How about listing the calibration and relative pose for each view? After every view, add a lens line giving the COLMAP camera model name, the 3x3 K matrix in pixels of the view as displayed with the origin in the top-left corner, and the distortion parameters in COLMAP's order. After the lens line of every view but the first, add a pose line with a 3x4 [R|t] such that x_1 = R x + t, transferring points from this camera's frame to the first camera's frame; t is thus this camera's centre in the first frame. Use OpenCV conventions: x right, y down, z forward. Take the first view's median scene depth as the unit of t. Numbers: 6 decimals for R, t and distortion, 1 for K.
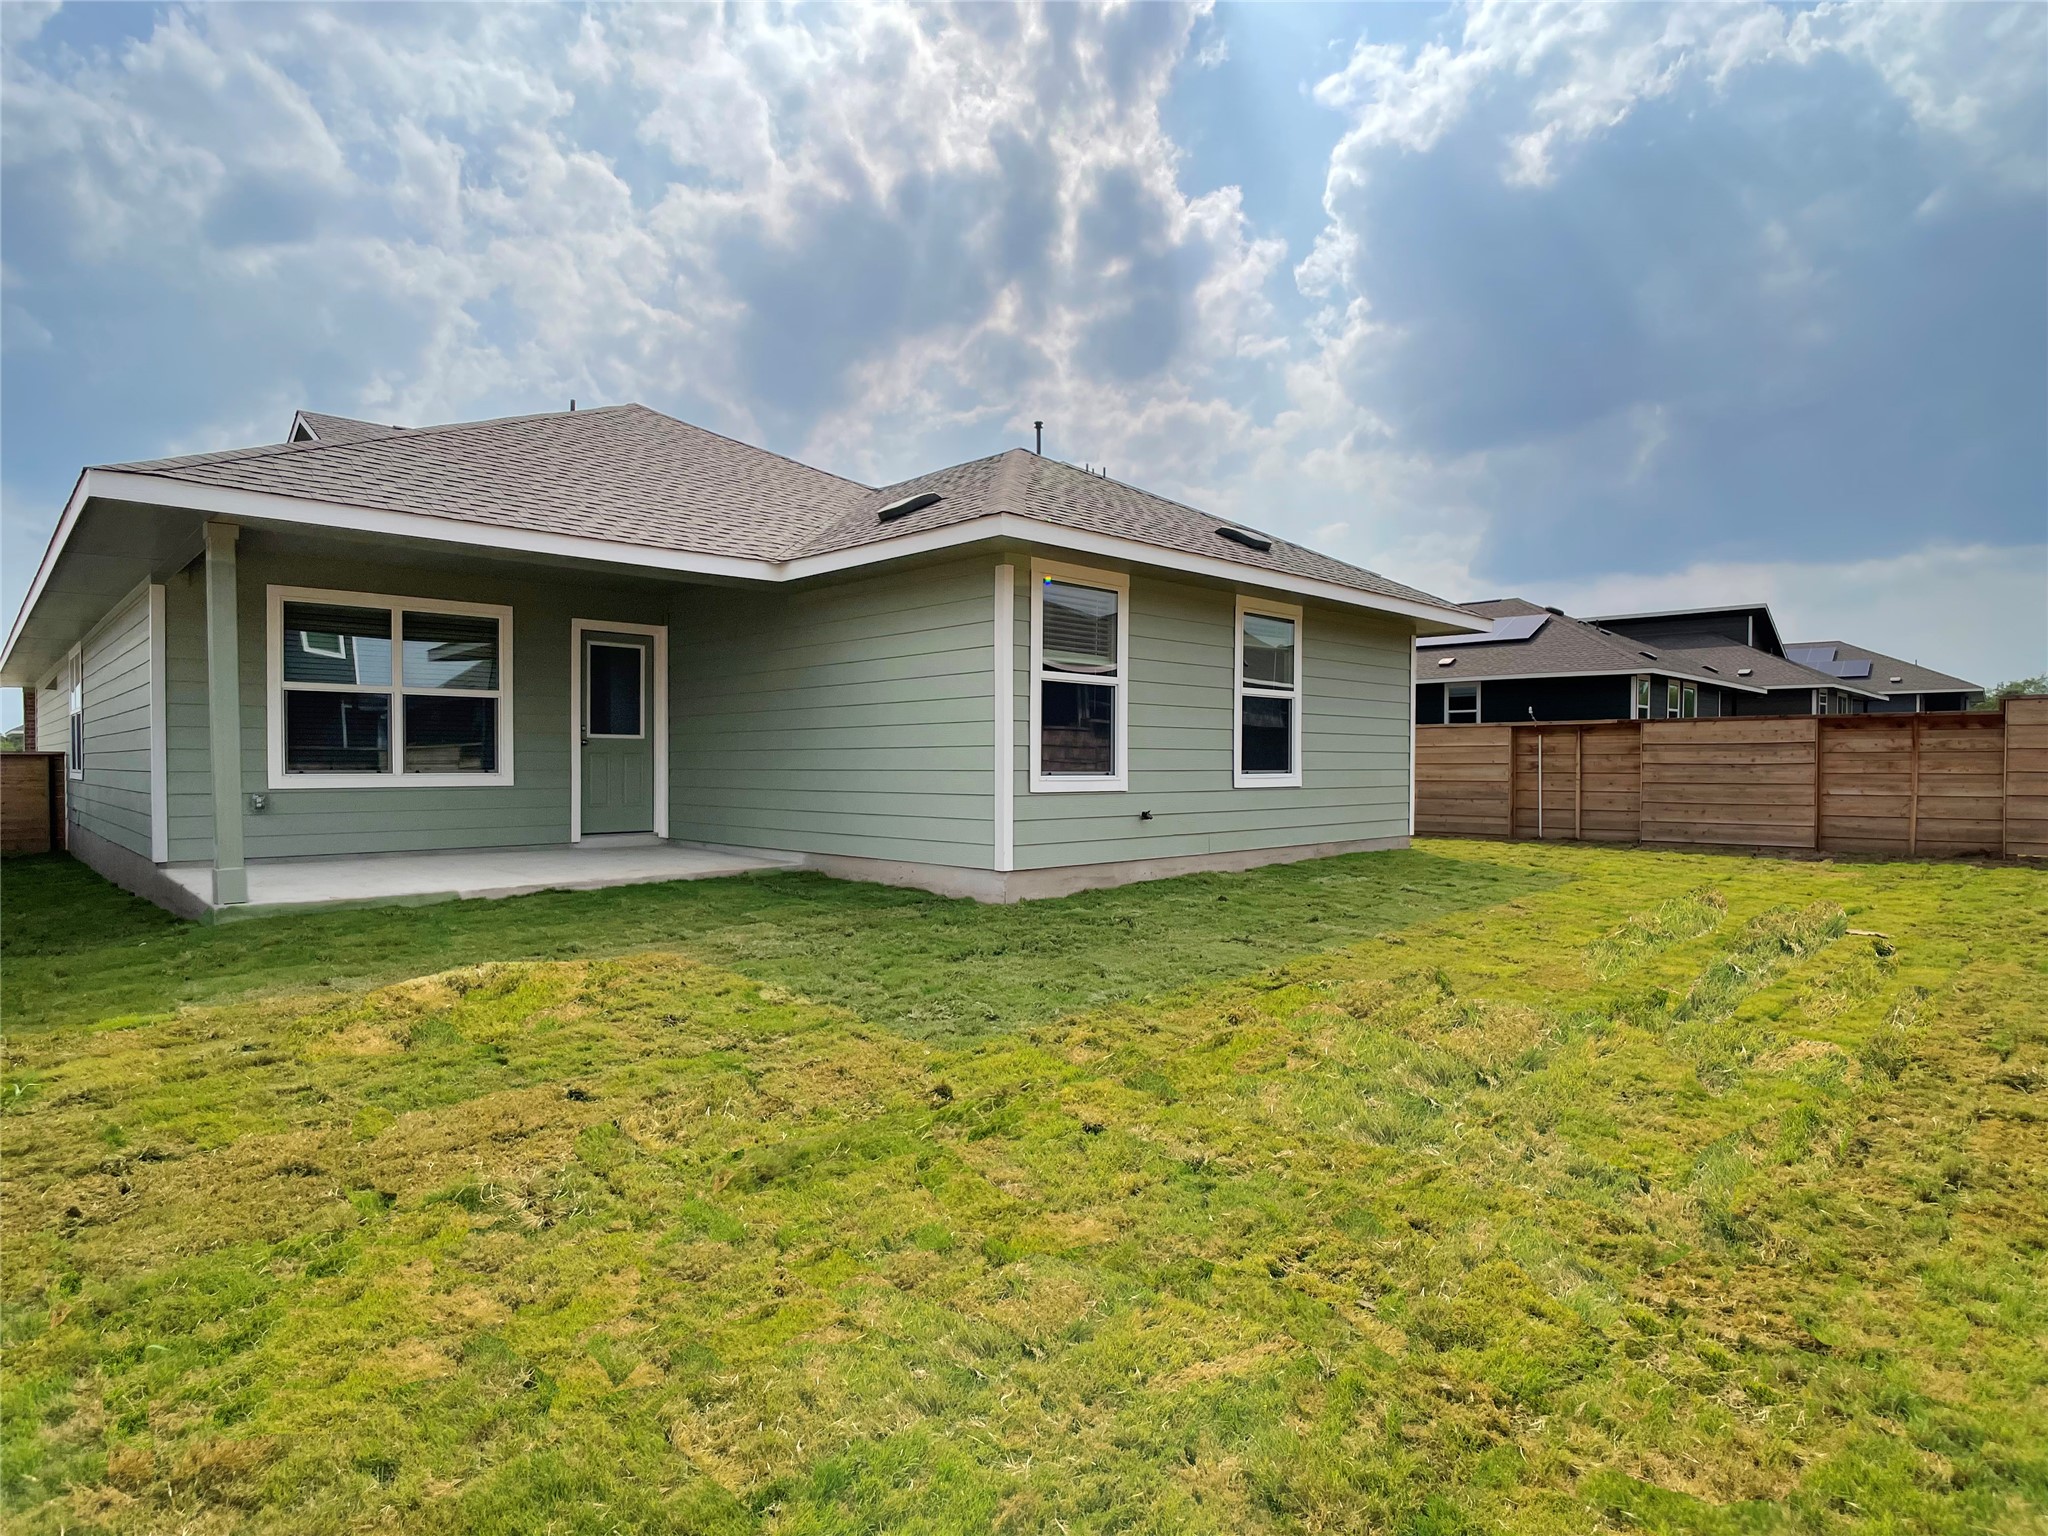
lens RADIAL K [[1142.1, 0, 1021.8], [0, 1142.1, 771.0], [0, 0, 1]] dist [-0.013327, -0.010804]
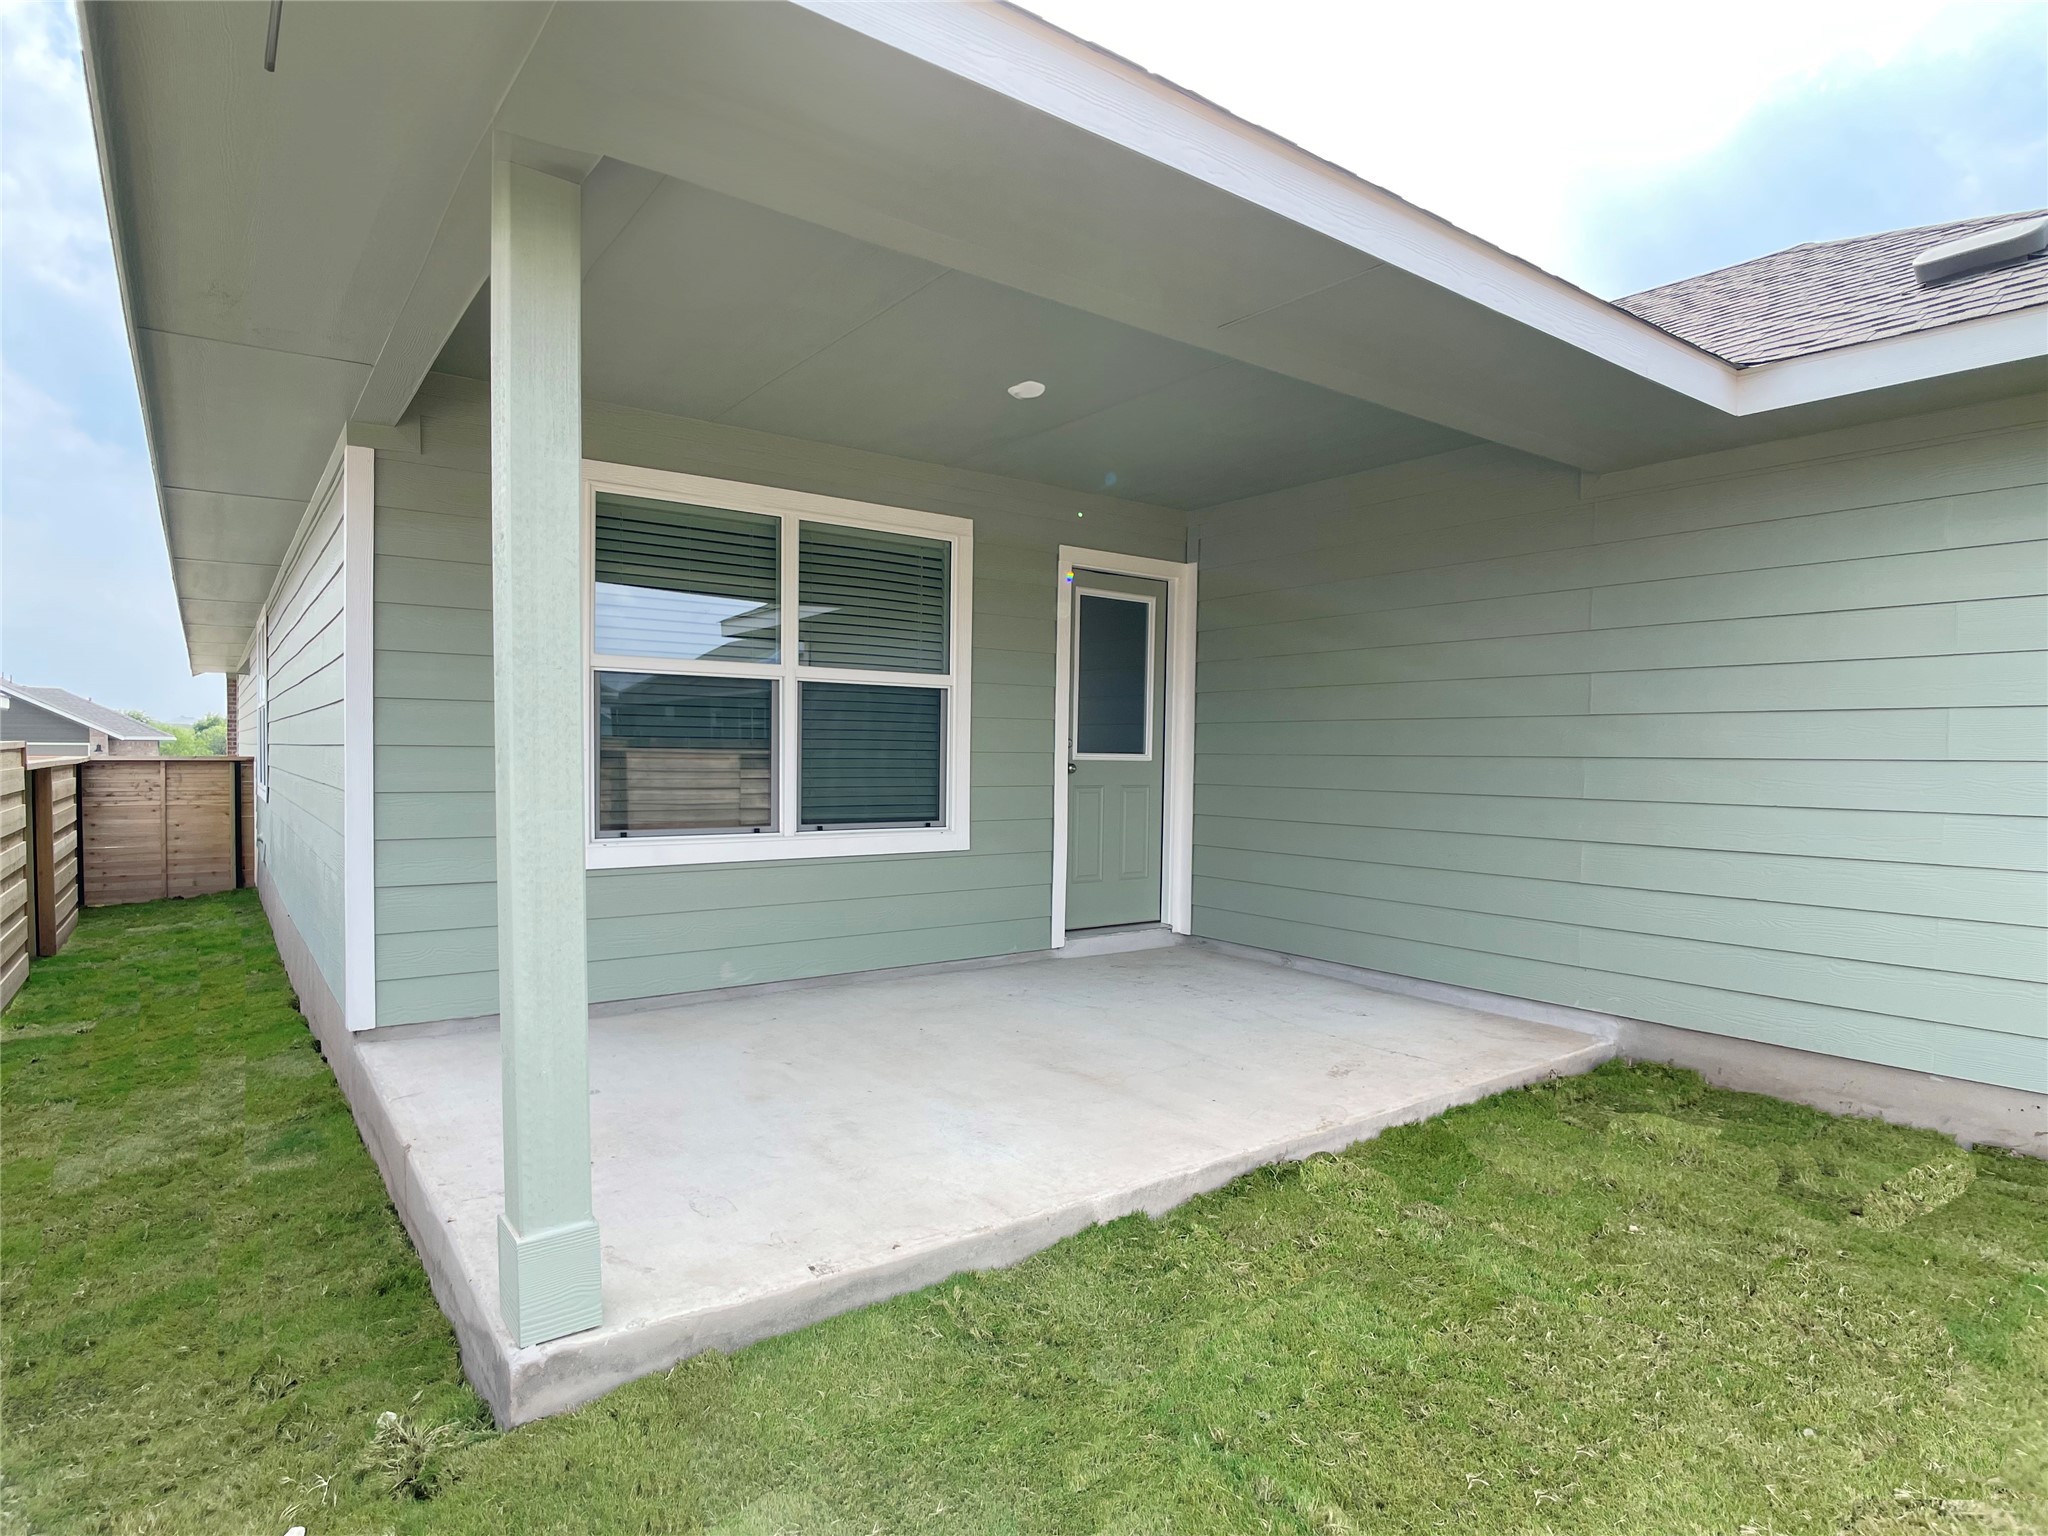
lens RADIAL K [[1142.1, 0, 1027.2], [0, 1142.1, 774.4], [0, 0, 1]] dist [-0.013327, -0.010804]
pose [[0.991157, 0.013641, -0.131995, -0.349022], [-0.011991, 0.999840, 0.013284, -0.031109], [0.132155, -0.011584, 0.991161, 0.465102]]
